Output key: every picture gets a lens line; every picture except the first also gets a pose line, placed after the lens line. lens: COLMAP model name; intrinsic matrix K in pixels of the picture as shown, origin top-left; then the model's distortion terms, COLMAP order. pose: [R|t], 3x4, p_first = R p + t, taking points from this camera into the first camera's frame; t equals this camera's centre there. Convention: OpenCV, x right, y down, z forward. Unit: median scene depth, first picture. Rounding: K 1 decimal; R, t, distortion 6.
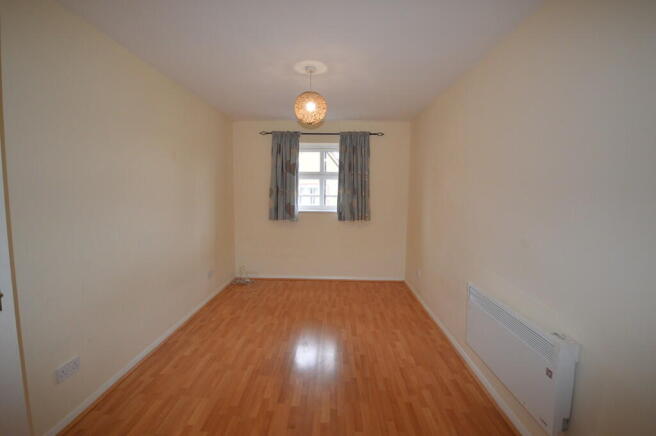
lens RADIAL K [[287.5, 0, 328.0], [0, 287.5, 218.0], [0, 0, 1]] dist [0.010253, -0.013532]
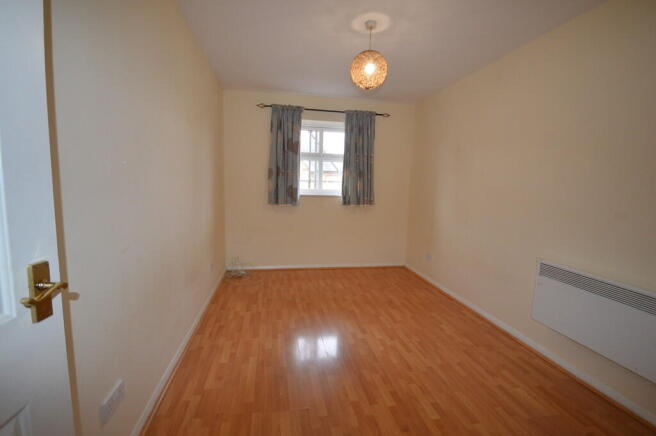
lens RADIAL K [[287.5, 0, 328.0], [0, 287.5, 218.0], [0, 0, 1]] dist [0.010253, -0.013532]
pose [[0.979221, -0.009334, 0.202581, -0.207502], [0.003558, 0.999577, 0.028859, 0.024830], [-0.202765, -0.027538, 0.978840, 0.085927]]
